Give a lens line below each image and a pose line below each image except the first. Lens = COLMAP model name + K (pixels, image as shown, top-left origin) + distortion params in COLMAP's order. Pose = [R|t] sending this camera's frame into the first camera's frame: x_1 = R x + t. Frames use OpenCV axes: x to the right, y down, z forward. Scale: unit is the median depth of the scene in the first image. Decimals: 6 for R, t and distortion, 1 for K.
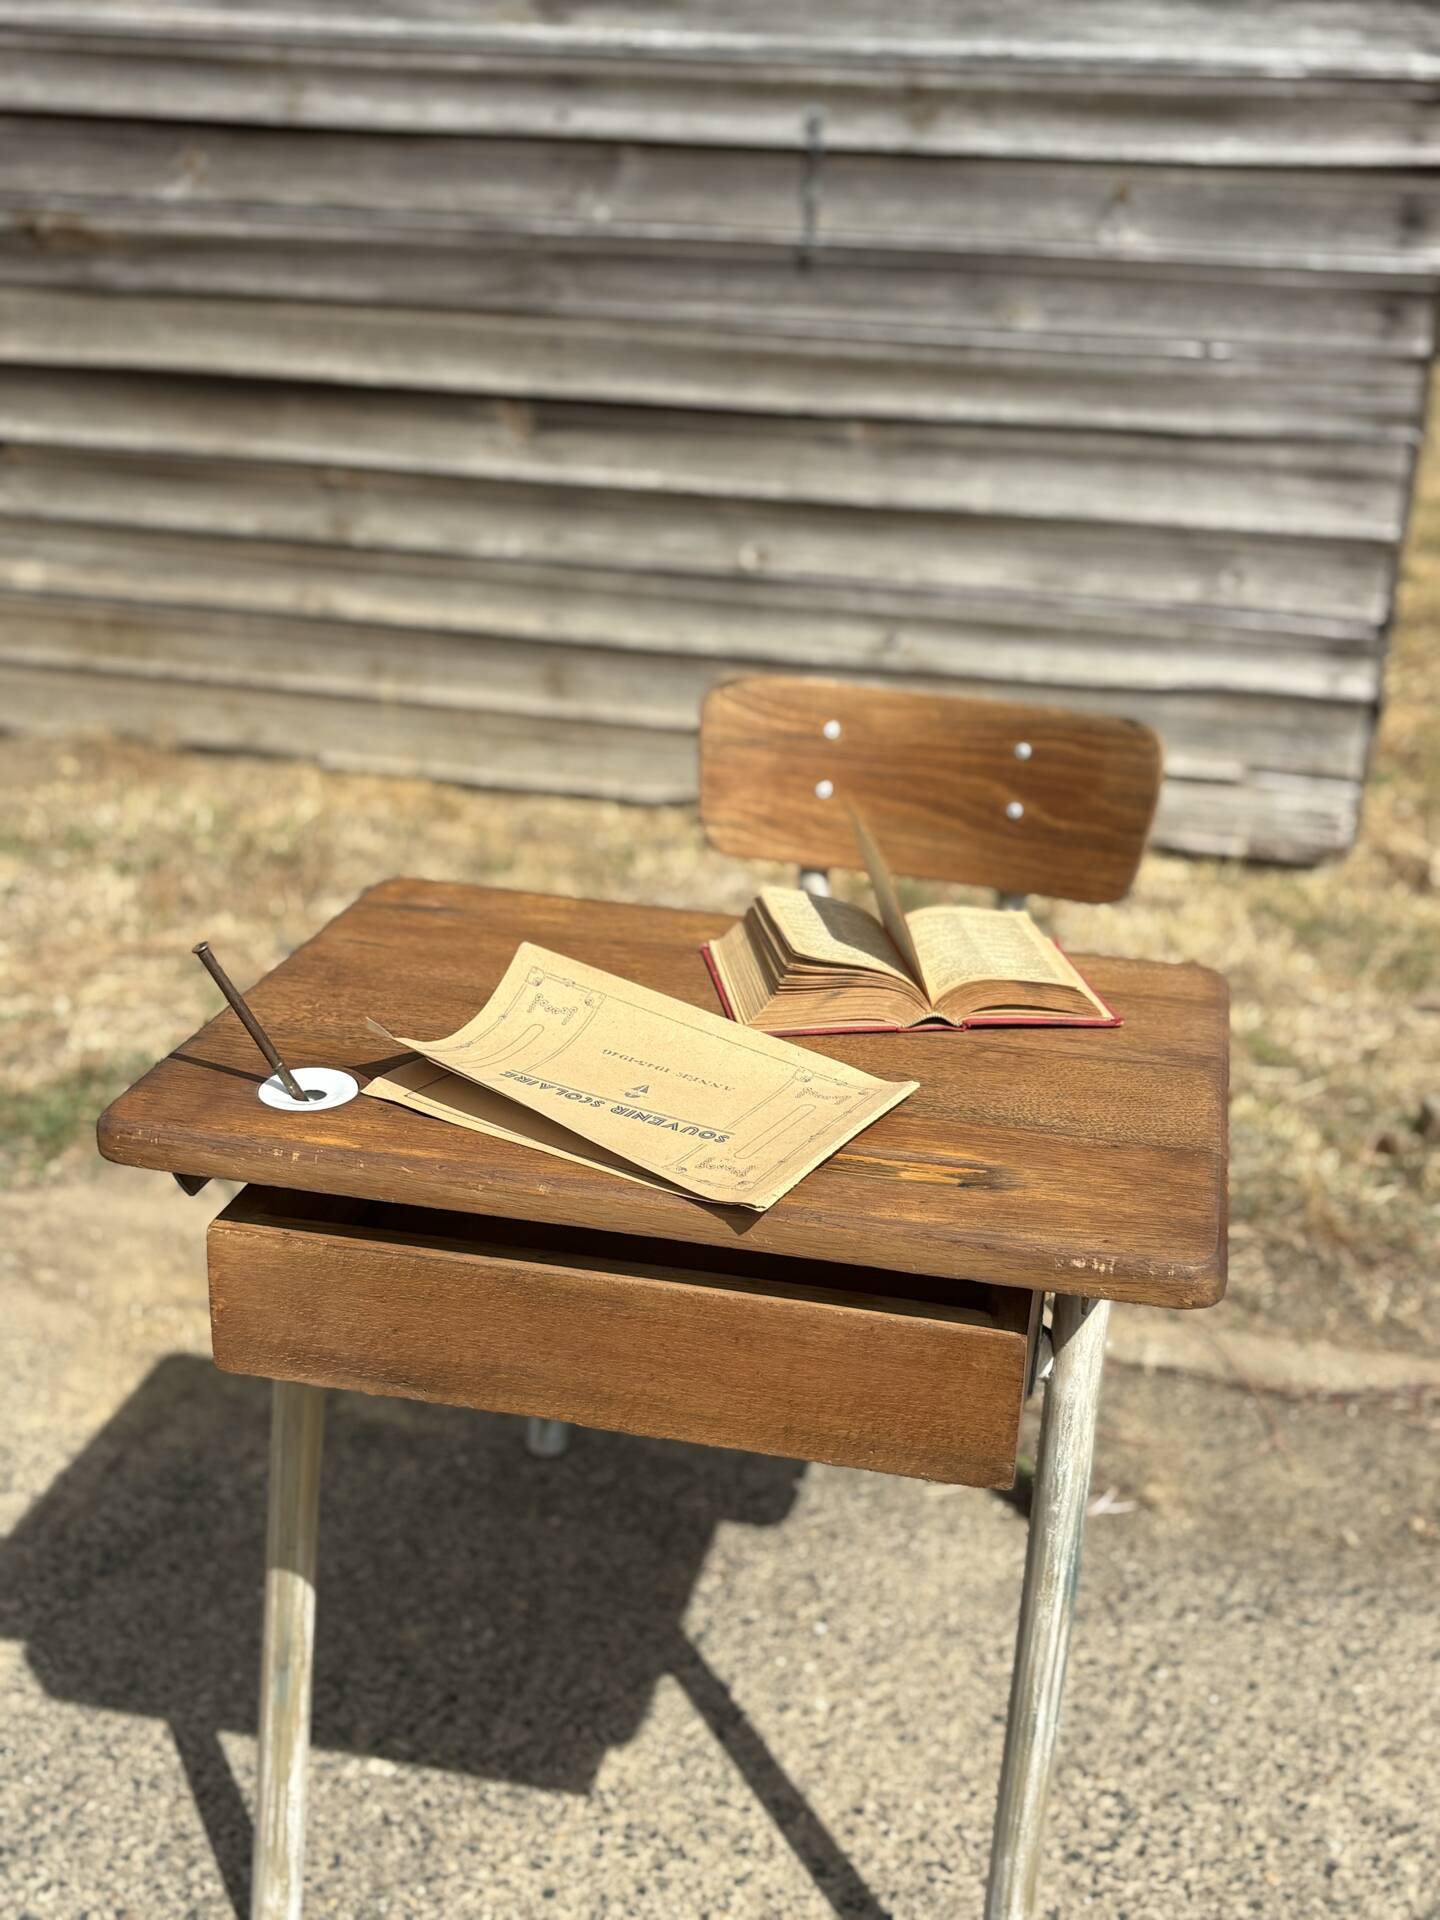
lens RADIAL K [[2147.1, 0, 719.9], [0, 2147.1, 981.2], [0, 0, 1]] dist [-0.003904, 0.018588]
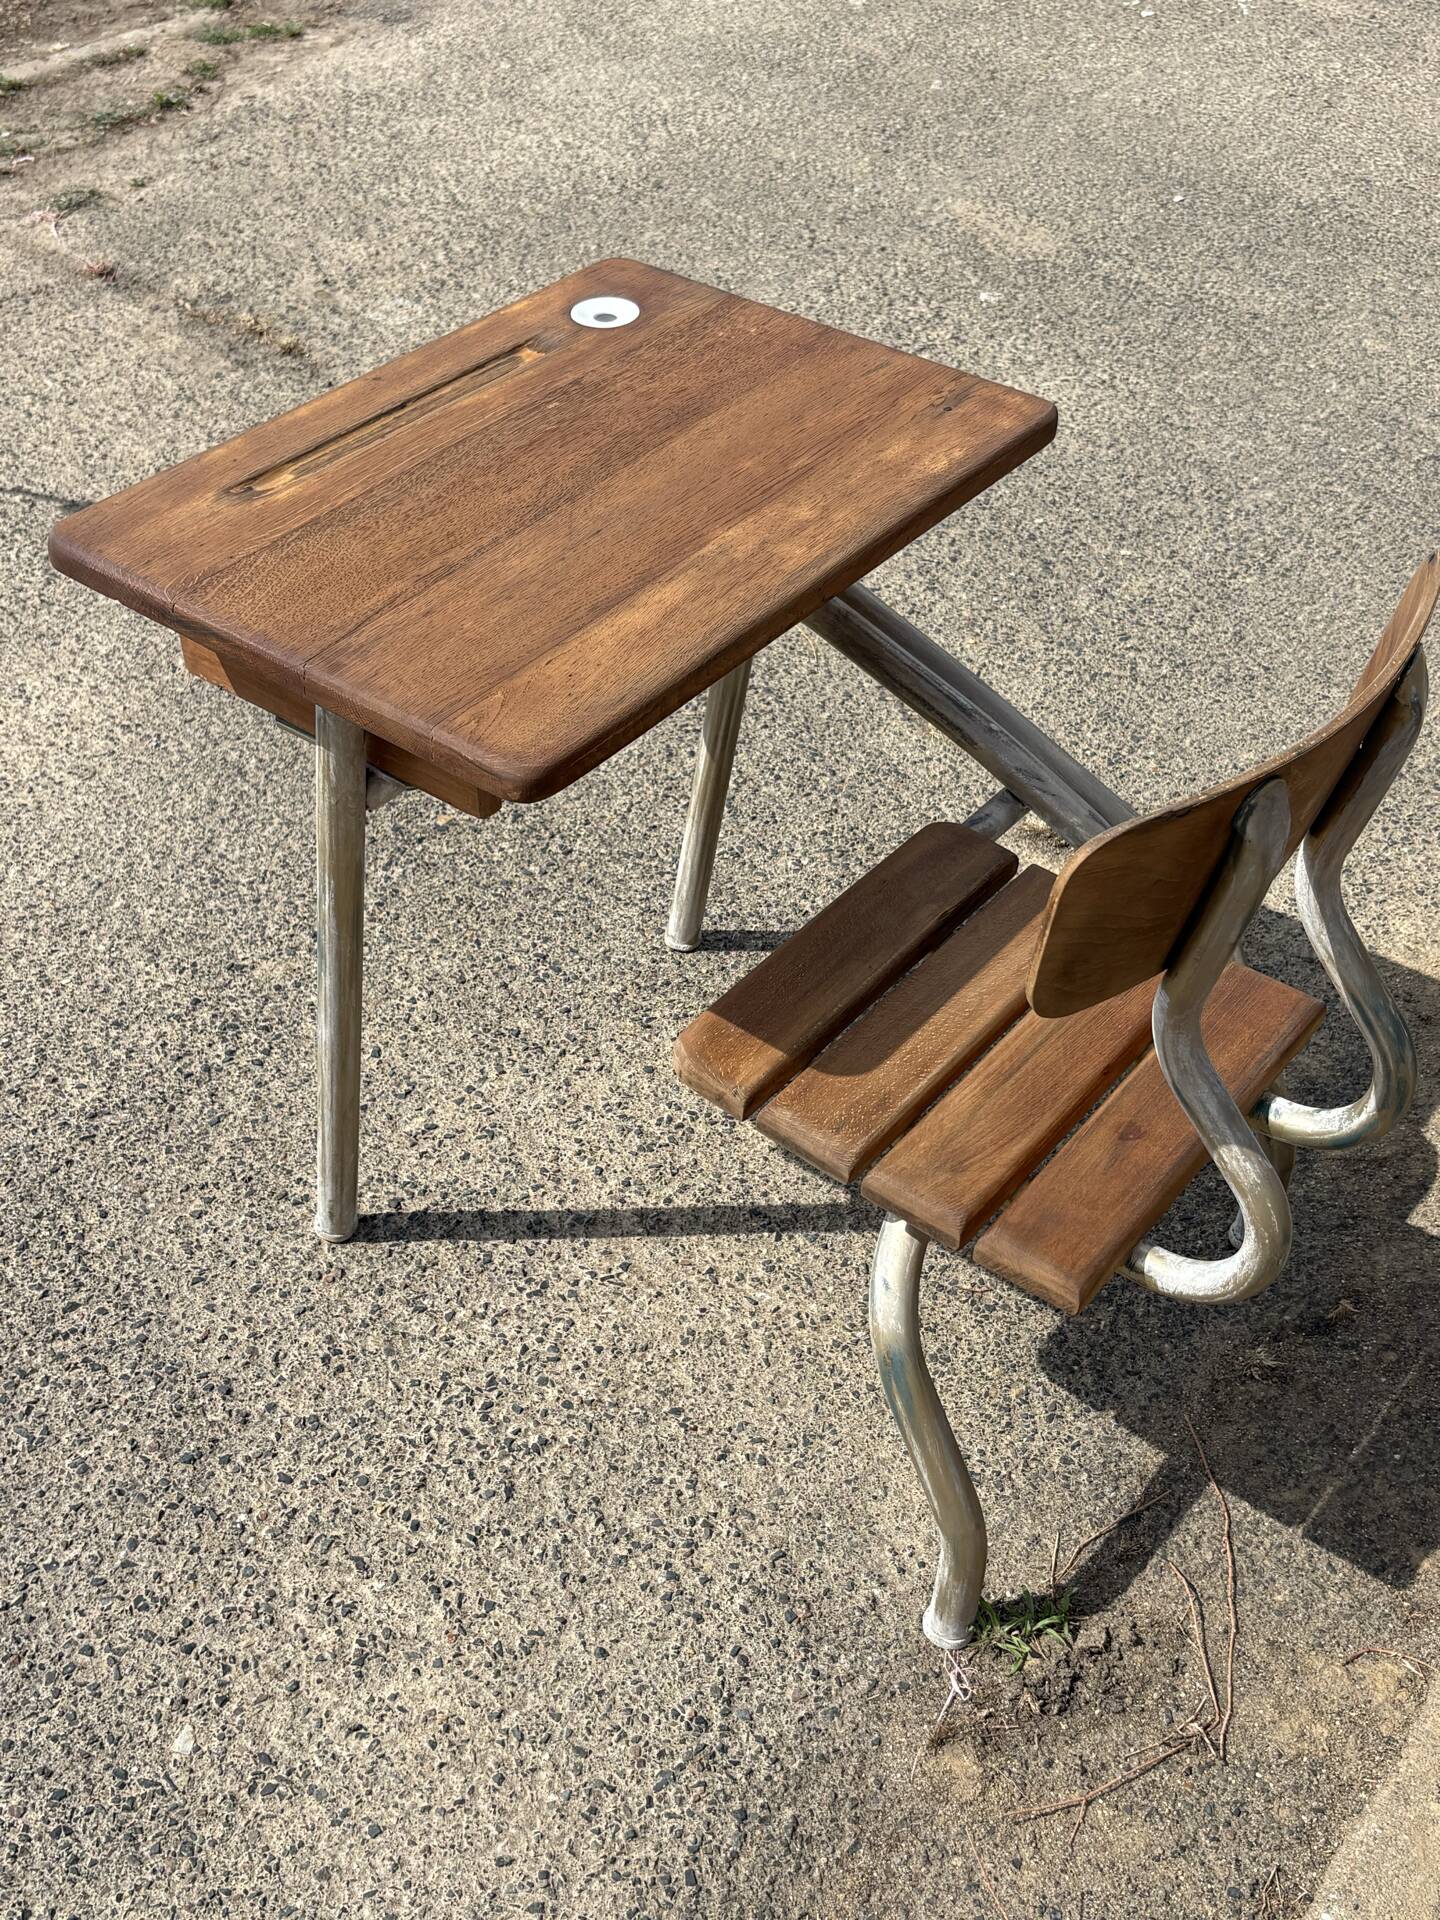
lens RADIAL K [[2095.9, 0, 710.7], [0, 2095.9, 975.7], [0, 0, 1]] dist [0.218774, -0.877637]
pose [[-0.422263, 0.568705, -0.705882, 0.748936], [-0.359787, 0.609598, 0.706359, -0.514296], [0.832014, 0.552236, -0.052798, 1.016525]]
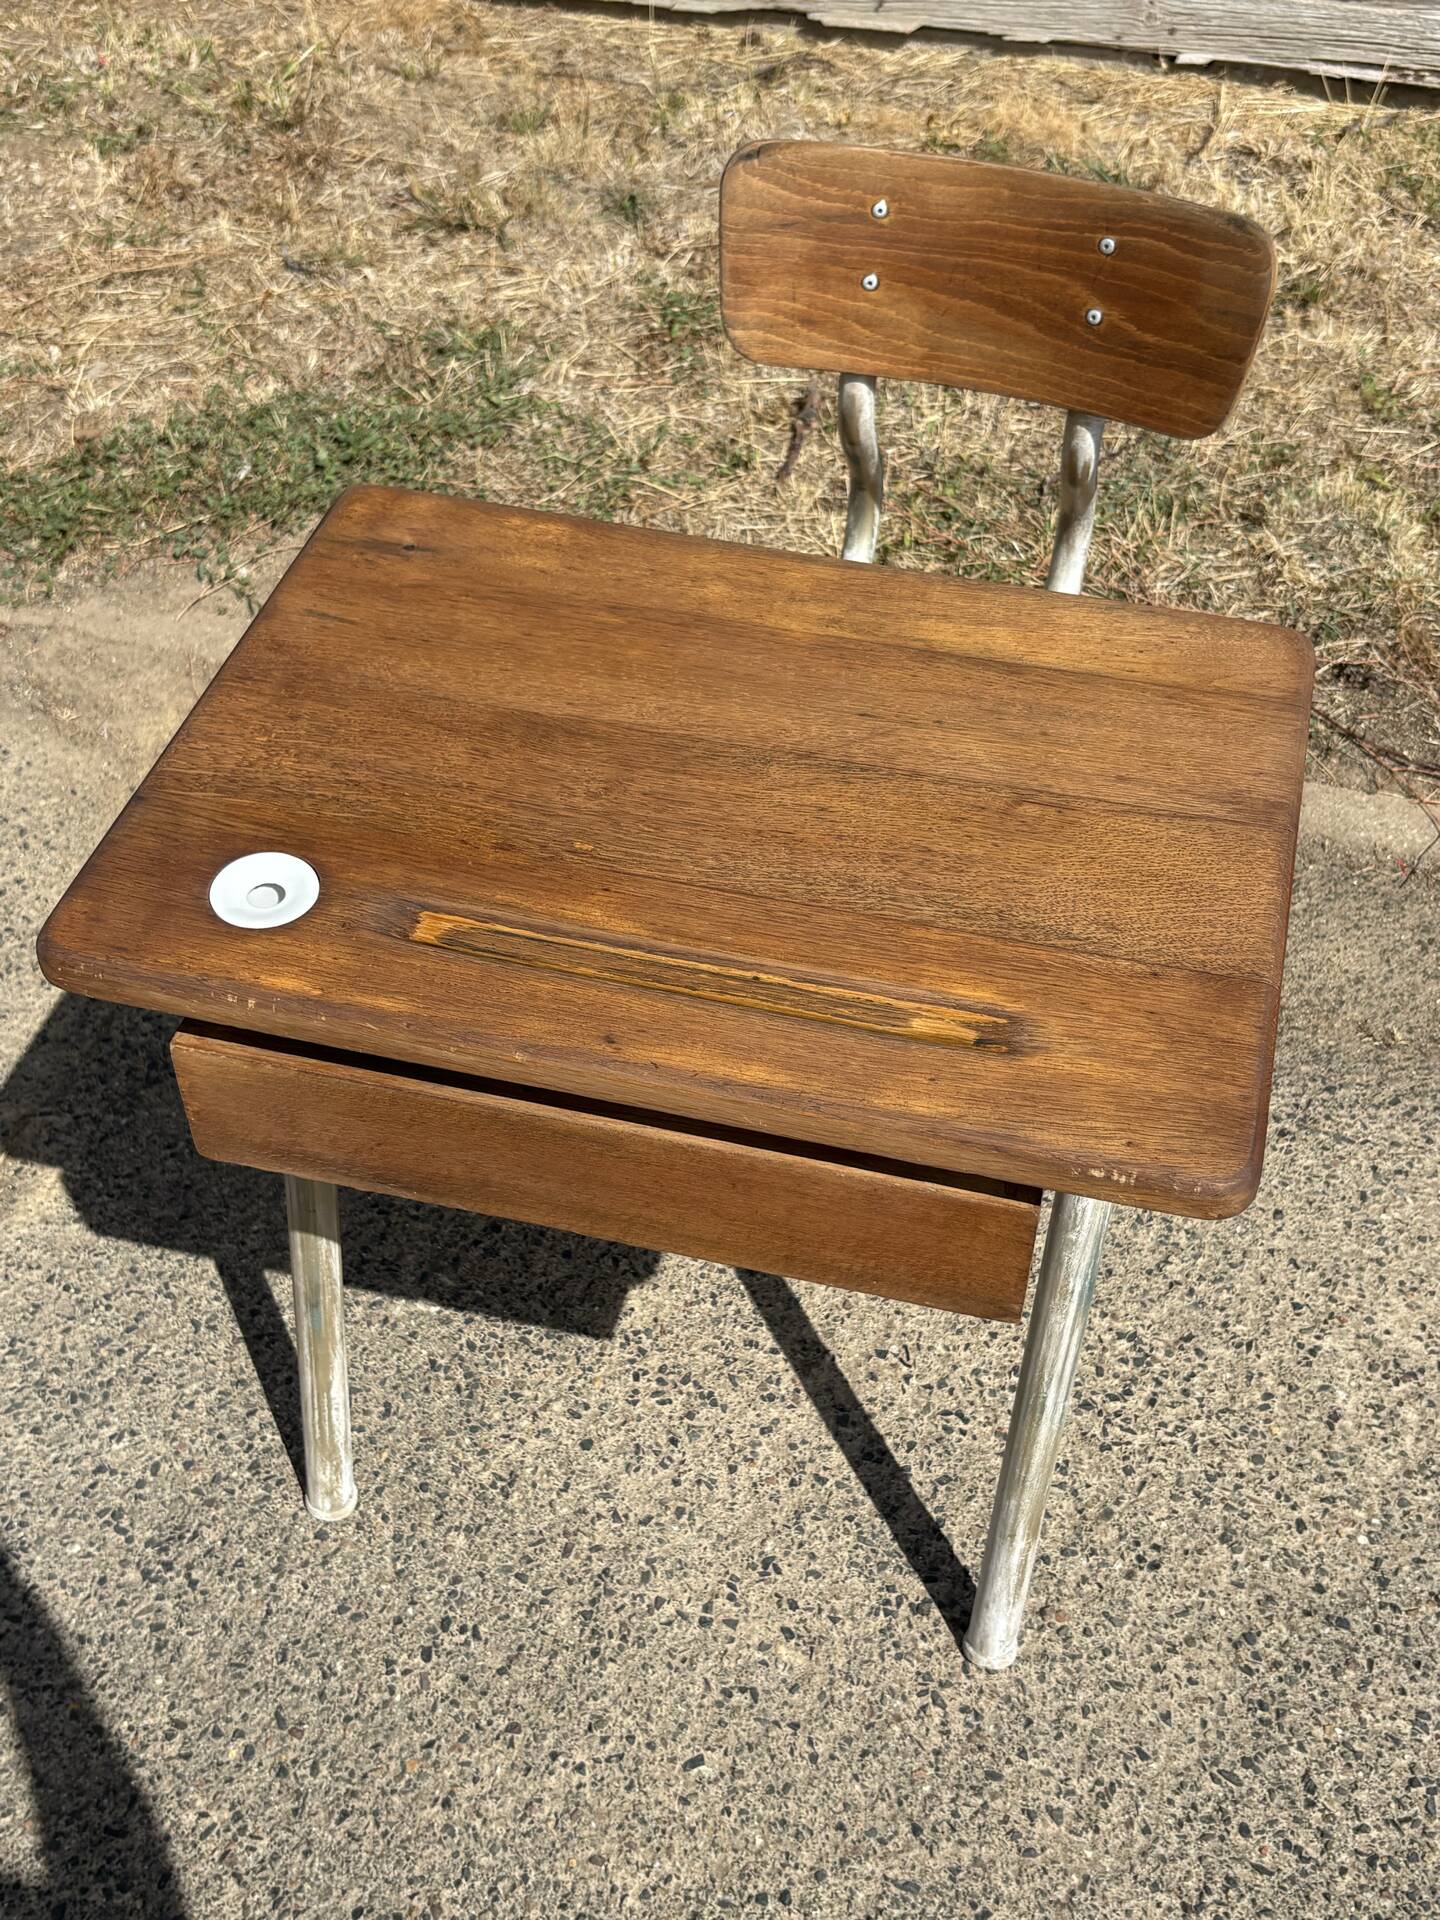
lens RADIAL K [[2100.9, 0, 719.3], [0, 2100.9, 974.7], [0, 0, 1]] dist [0.214776, -0.815256]
pose [[0.999159, 0.002423, -0.040936, 0.027346], [0.014565, 0.912204, 0.409477, -0.207823], [0.038334, -0.409729, 0.911401, 0.131475]]
